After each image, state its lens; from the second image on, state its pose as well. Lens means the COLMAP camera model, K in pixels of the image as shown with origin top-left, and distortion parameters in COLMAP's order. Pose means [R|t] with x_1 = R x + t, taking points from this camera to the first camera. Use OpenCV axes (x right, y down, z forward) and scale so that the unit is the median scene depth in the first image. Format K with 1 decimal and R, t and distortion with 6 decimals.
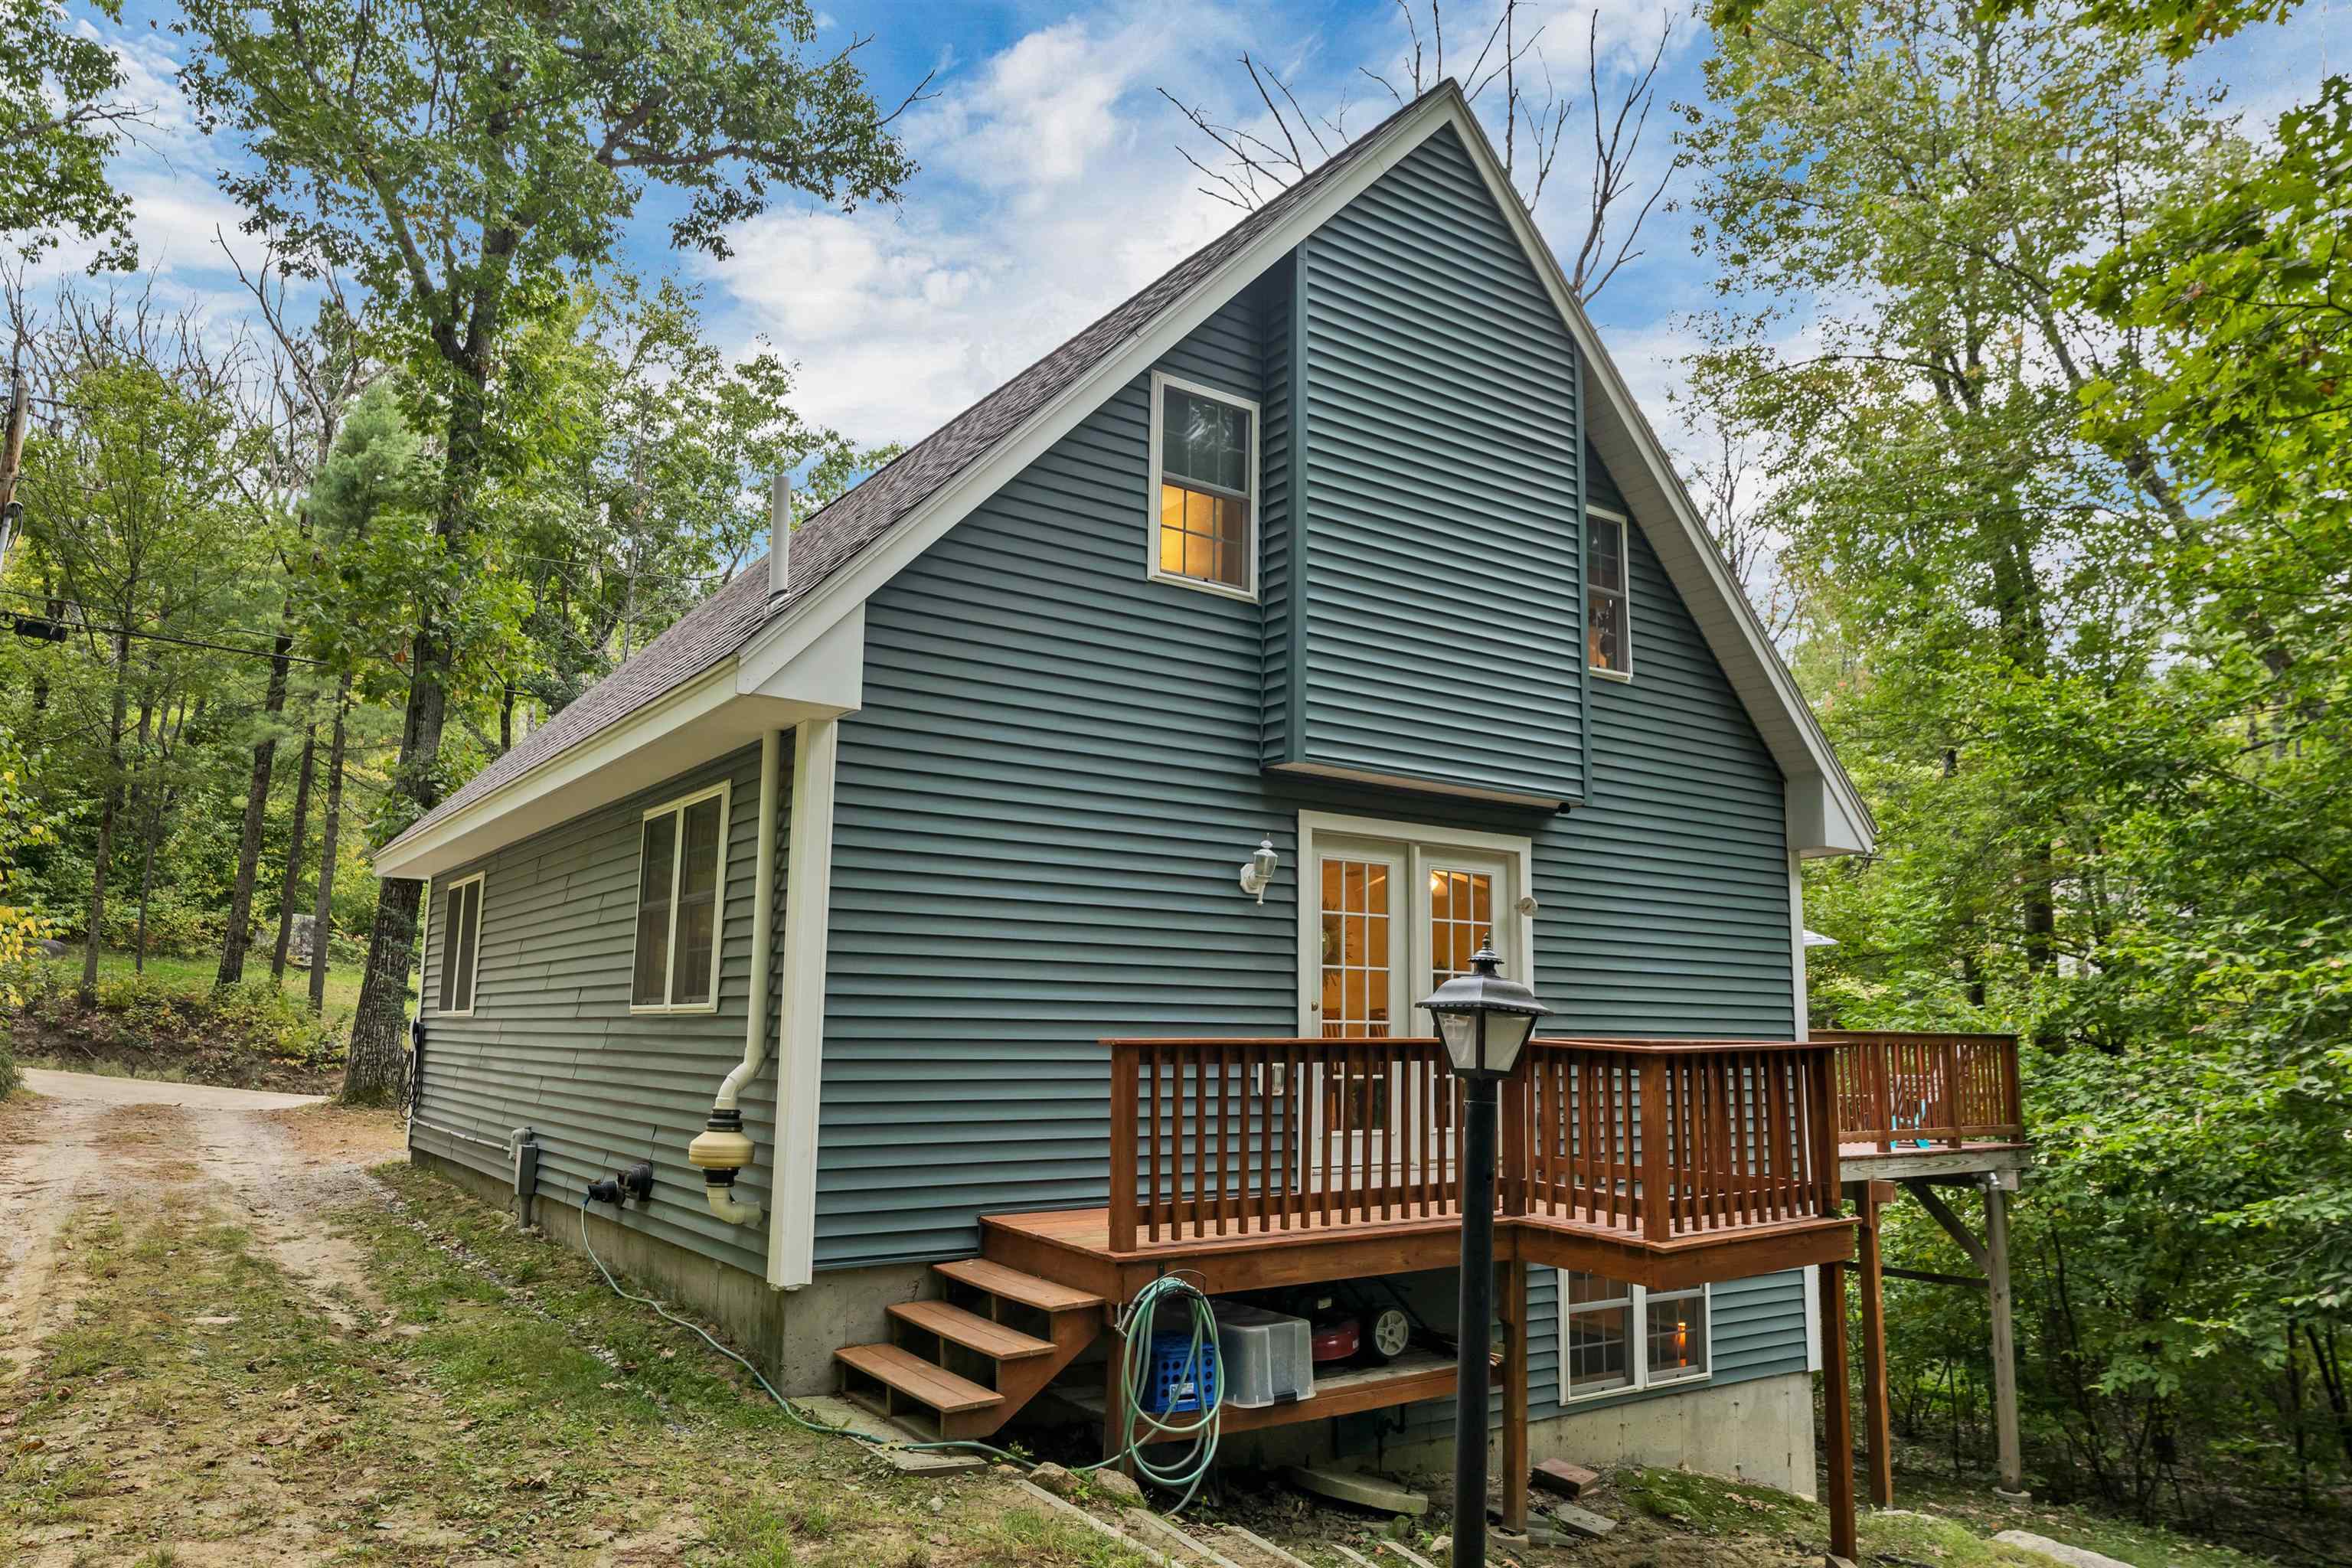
lens RADIAL K [[1531.0, 0, 1176.0], [0, 1531.0, 784.0], [0, 0, 1]] dist [-0.002290, 0.002913]
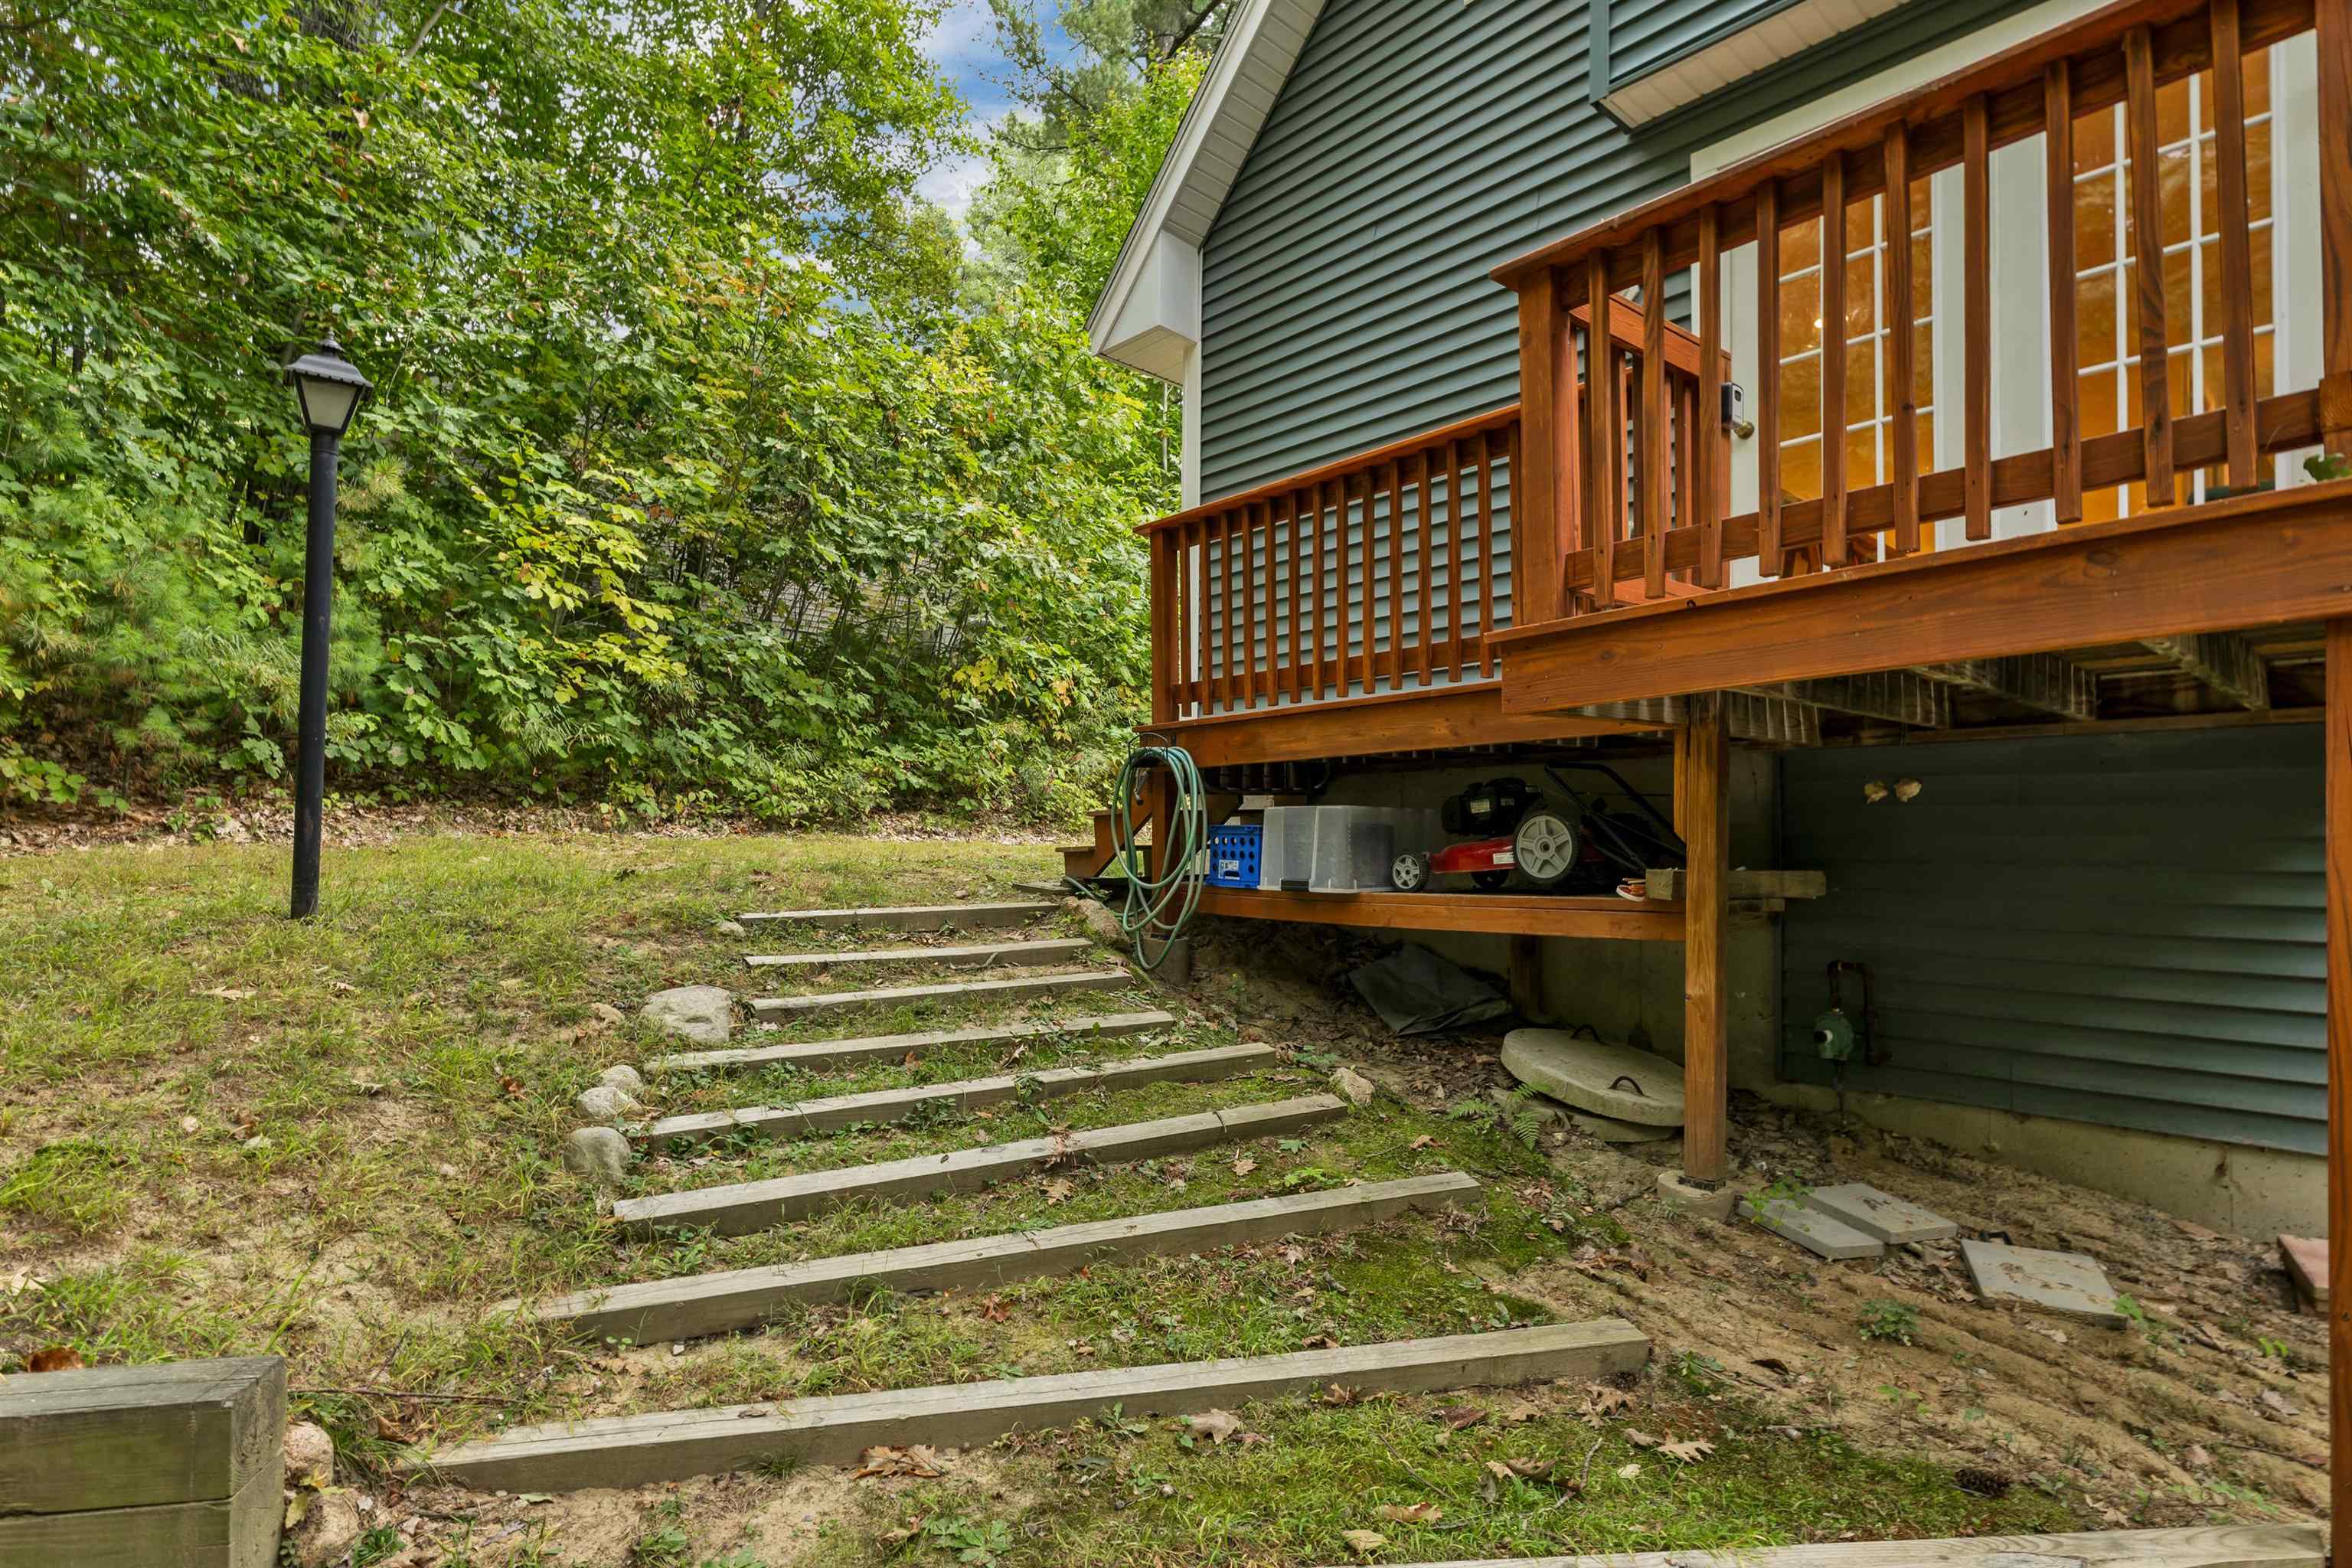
lens RADIAL K [[1279.4, 0, 1176.0], [0, 1279.4, 784.0], [0, 0, 1]] dist [-0.000562, -0.000252]
pose [[0.098033, -0.071261, -0.992629, 0.566086], [0.153973, 0.986509, -0.055615, 0.271751], [0.983200, -0.147386, 0.107683, 0.627519]]
